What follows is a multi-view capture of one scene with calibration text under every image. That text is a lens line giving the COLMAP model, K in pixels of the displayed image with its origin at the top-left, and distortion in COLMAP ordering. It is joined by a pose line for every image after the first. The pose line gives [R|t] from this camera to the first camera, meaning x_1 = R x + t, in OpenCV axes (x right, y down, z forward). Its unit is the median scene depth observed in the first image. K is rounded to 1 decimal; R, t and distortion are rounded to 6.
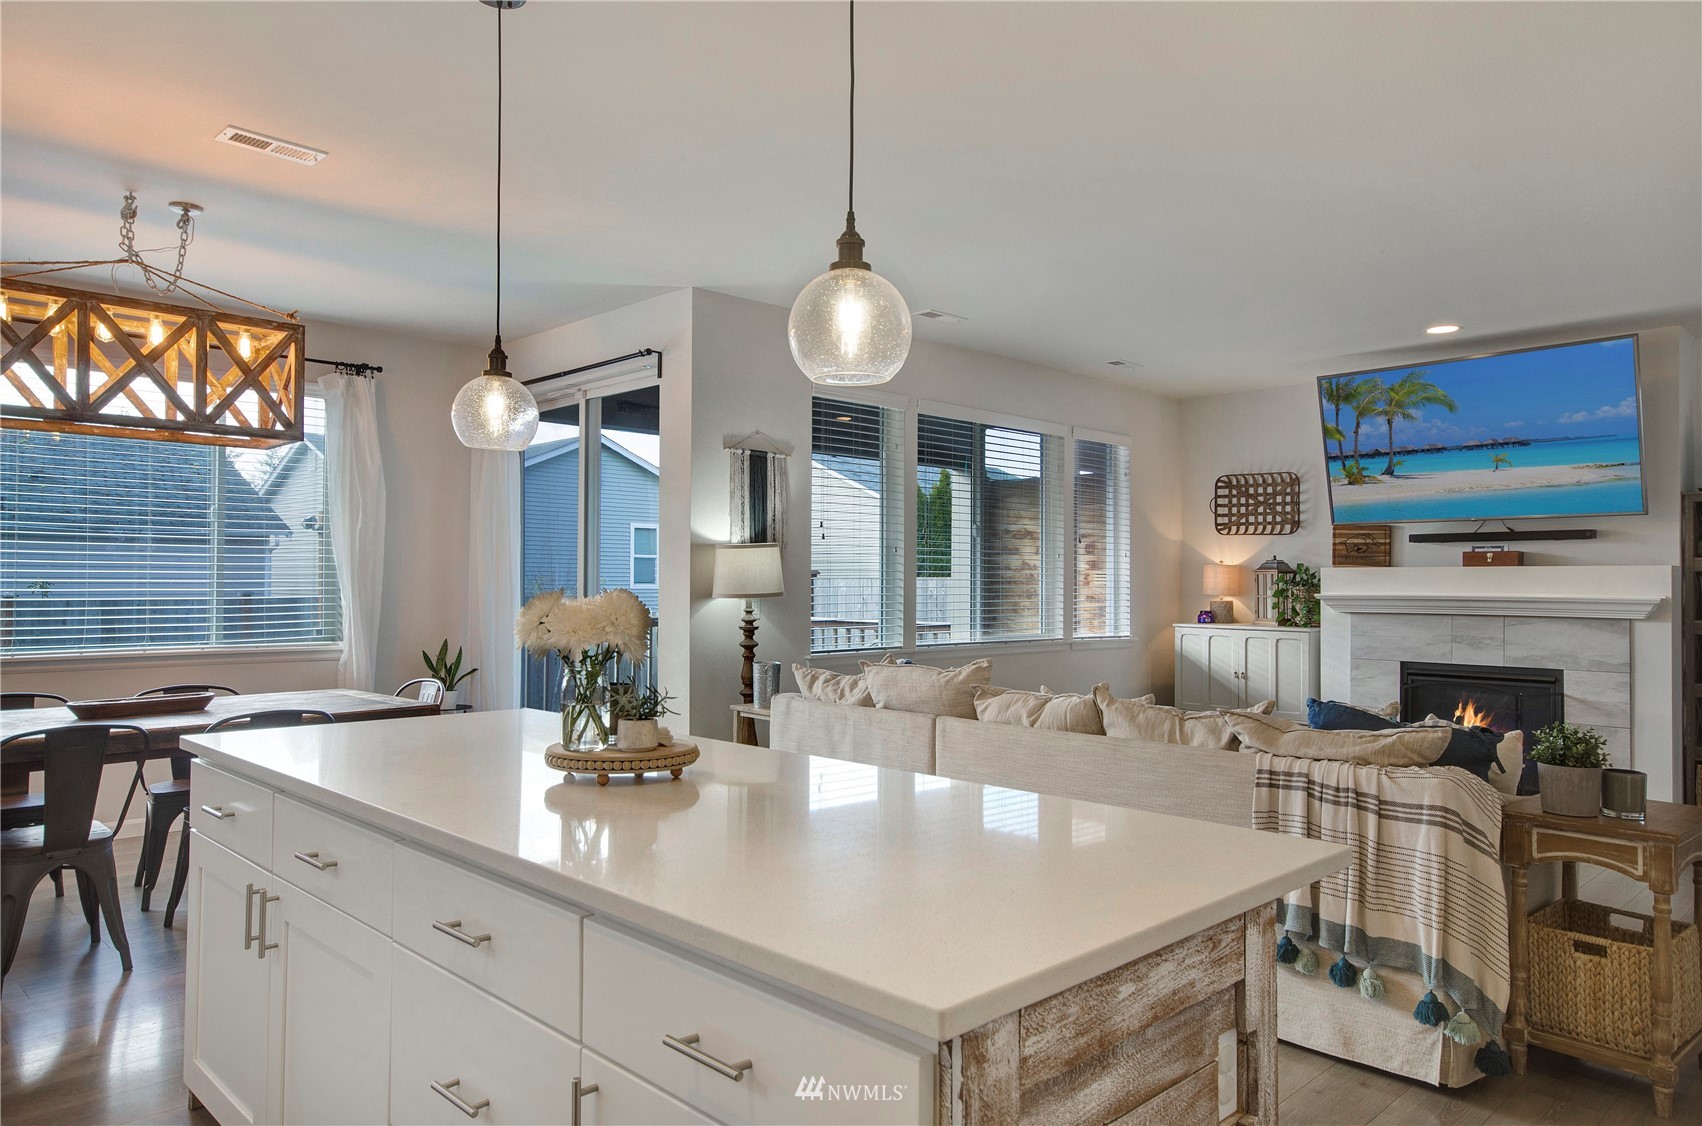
lens RADIAL K [[1112.2, 0, 850.8], [0, 1112.2, 569.9], [0, 0, 1]] dist [-0.002451, 0.026557]
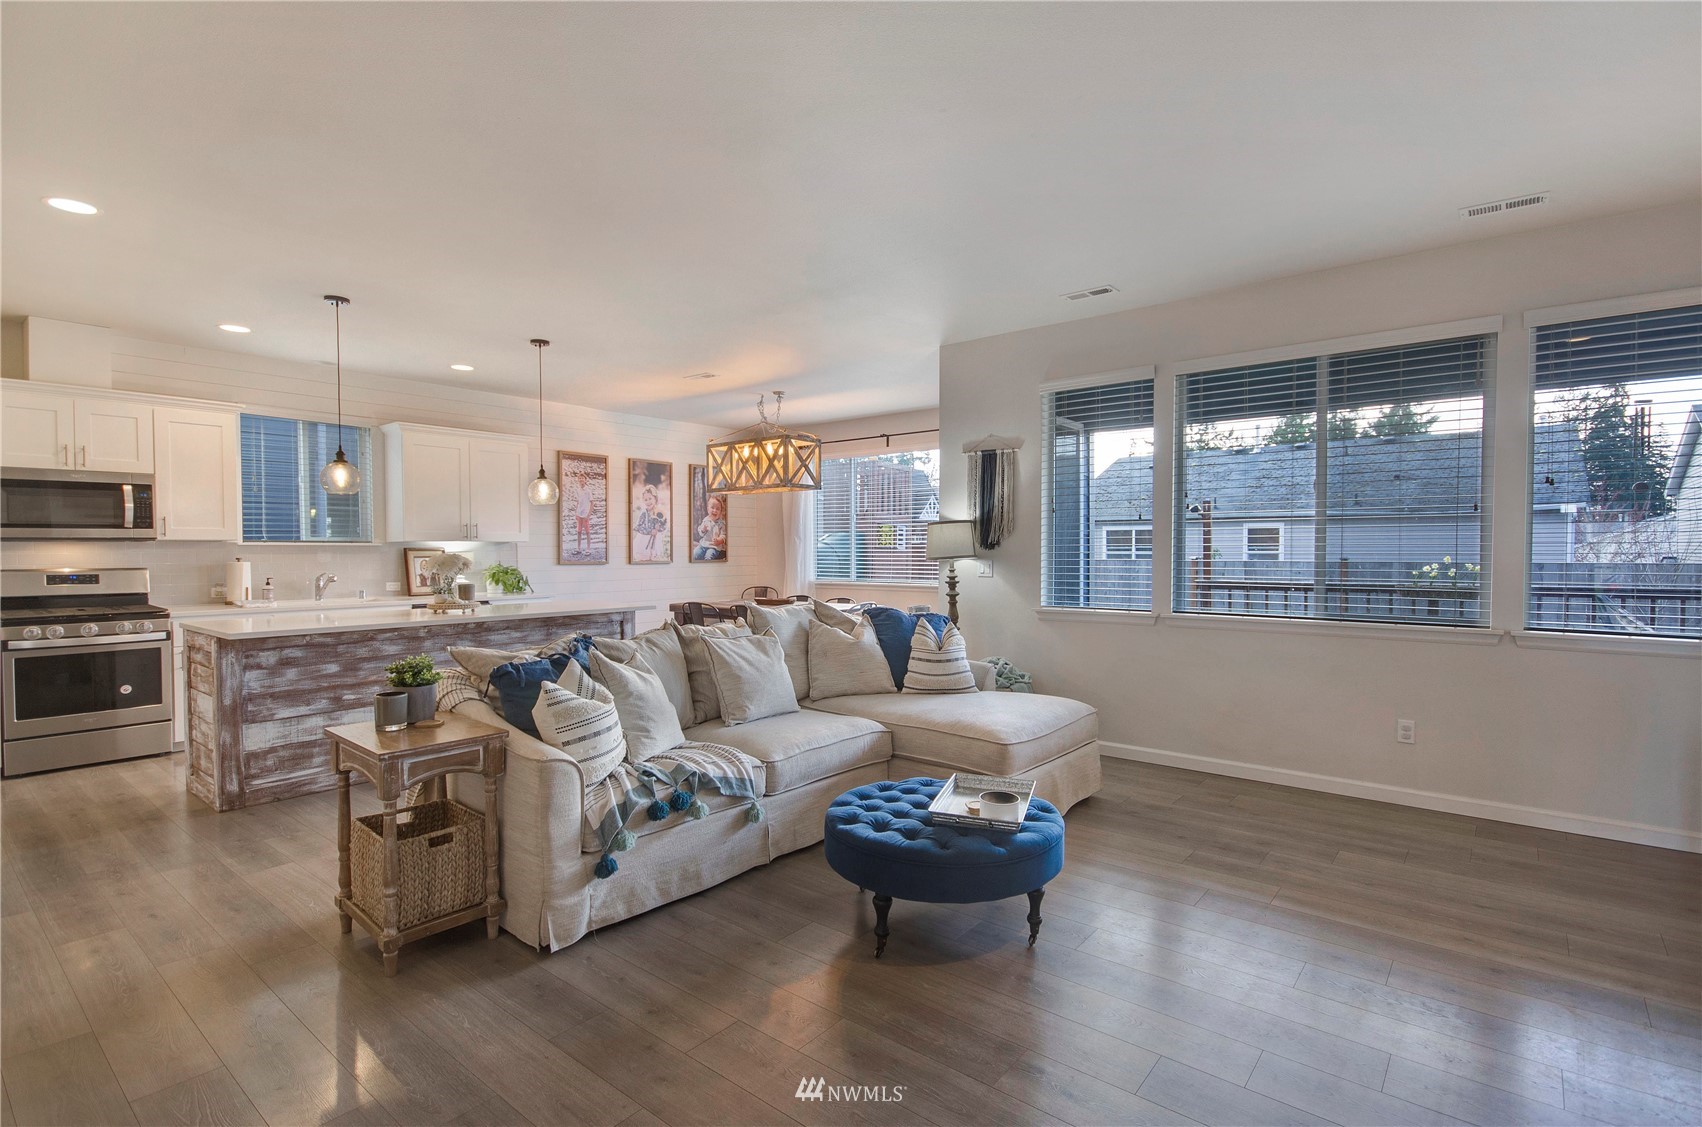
lens RADIAL K [[811.9, 0, 865.0], [0, 811.9, 568.8], [0, 0, 1]] dist [0.006578, -0.001557]
pose [[0.113353, 0.018144, -0.993389, 0.788924], [0.015007, 0.999688, 0.019972, 0.011736], [0.993441, -0.017172, 0.113045, 0.676926]]
